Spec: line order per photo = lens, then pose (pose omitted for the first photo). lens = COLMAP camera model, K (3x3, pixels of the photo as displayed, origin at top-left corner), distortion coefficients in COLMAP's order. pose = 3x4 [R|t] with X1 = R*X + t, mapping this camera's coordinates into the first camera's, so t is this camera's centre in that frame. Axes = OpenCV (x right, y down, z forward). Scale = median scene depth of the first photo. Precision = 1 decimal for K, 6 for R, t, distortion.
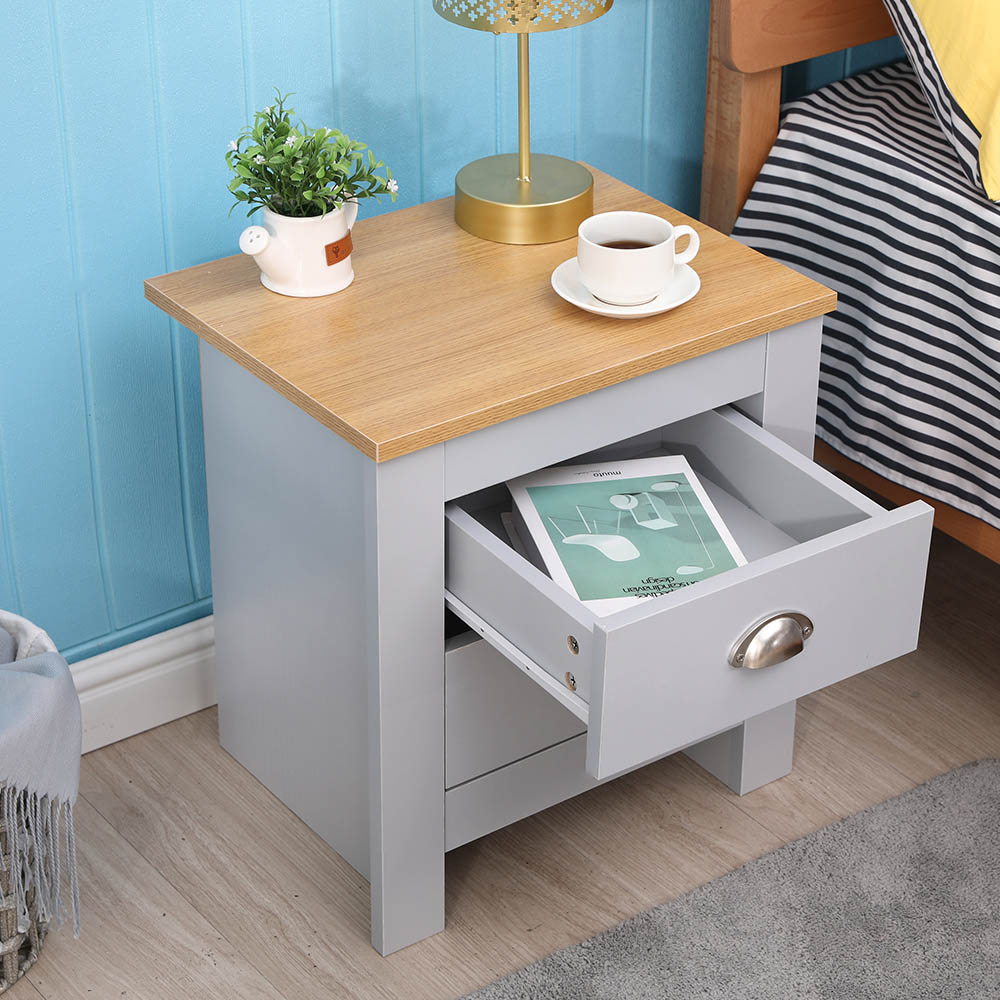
lens RADIAL K [[2469.4, 0, 500.7], [0, 2469.4, 444.9], [0, 0, 1]] dist [0.040064, 0.535837]
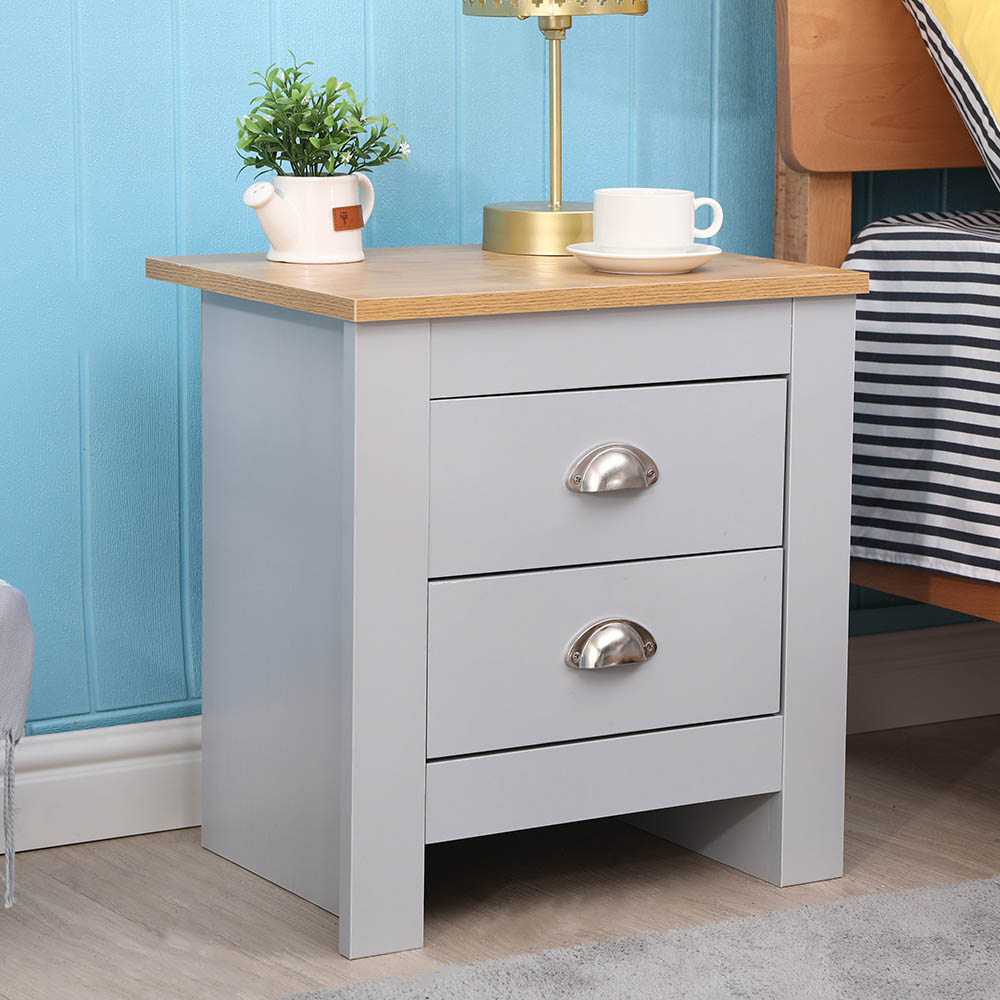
lens RADIAL K [[3184.5, 0, 597.6], [0, 3184.5, 500.0], [0, 0, 1]] dist [0.111919, 0.127042]
pose [[0.998123, 0.017919, -0.058554, 0.100393], [-0.036174, 0.944085, -0.327711, 0.404180], [0.049407, 0.329215, 0.942962, -0.122514]]
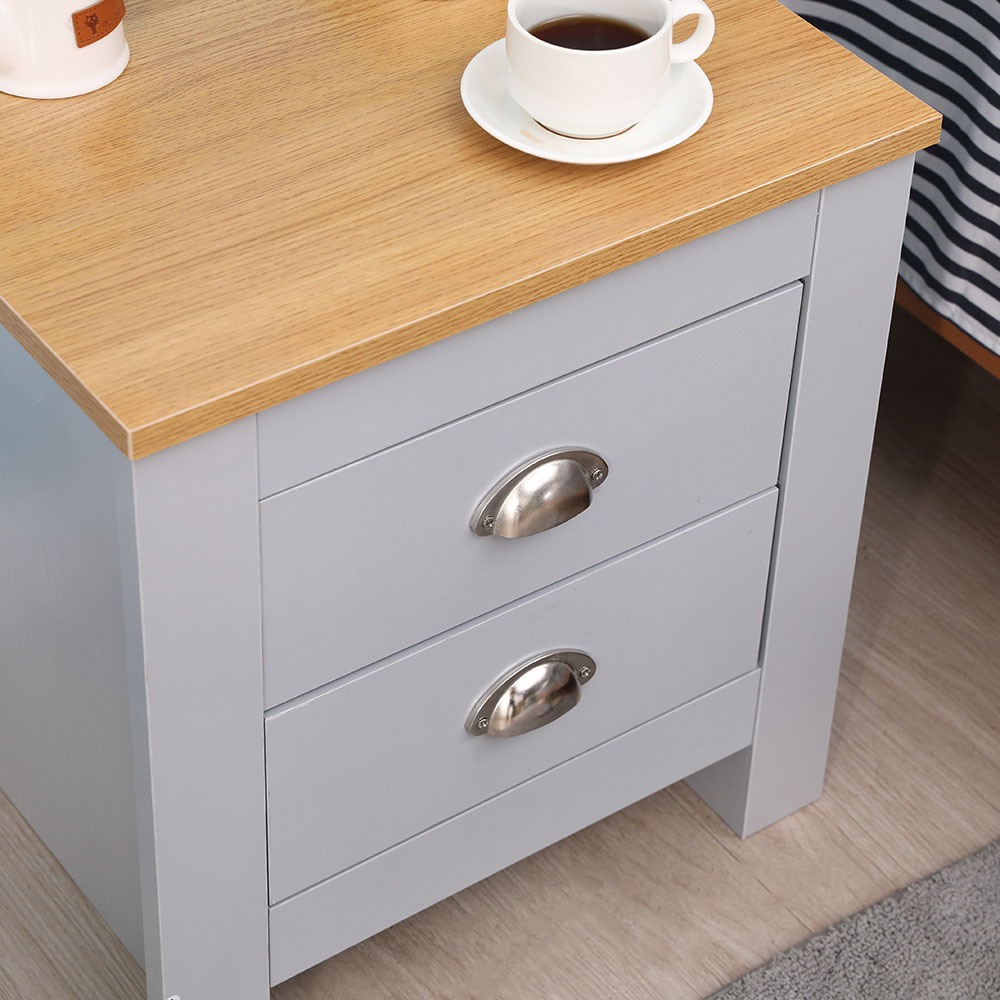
lens RADIAL K [[2753.3, 0, 553.1], [0, 2753.3, 472.0], [0, 0, 1]] dist [0.166169, -0.402116]
pose [[0.999294, 0.026166, 0.026967, 0.025549], [-0.030926, 0.980365, 0.194753, -0.099210], [-0.021341, -0.195450, 0.980481, 0.316238]]
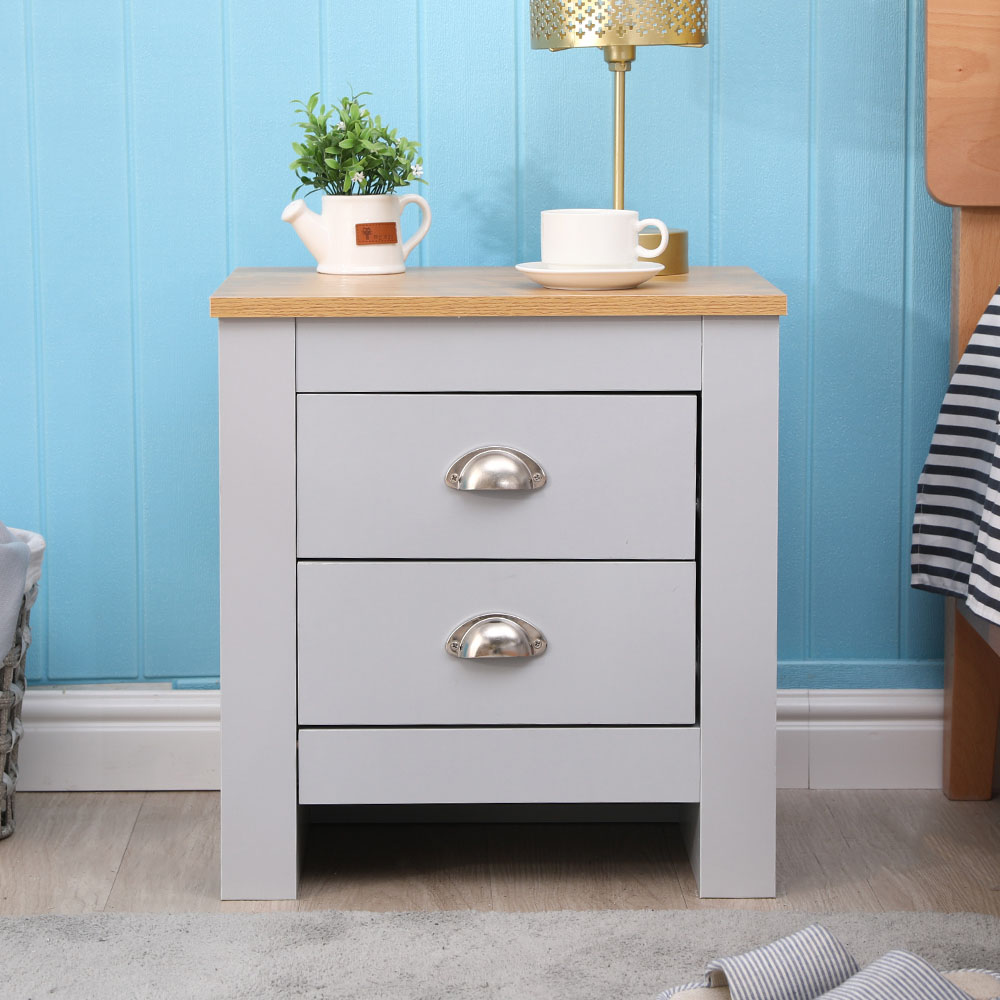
lens RADIAL K [[3184.5, 0, 597.6], [0, 3184.5, 500.0], [0, 0, 1]] dist [0.111919, 0.127042]
pose [[0.835653, 0.071899, -0.544532, 0.715280], [-0.261060, 0.924247, -0.278594, 0.355698], [0.483251, 0.374963, 0.791120, 0.018965]]
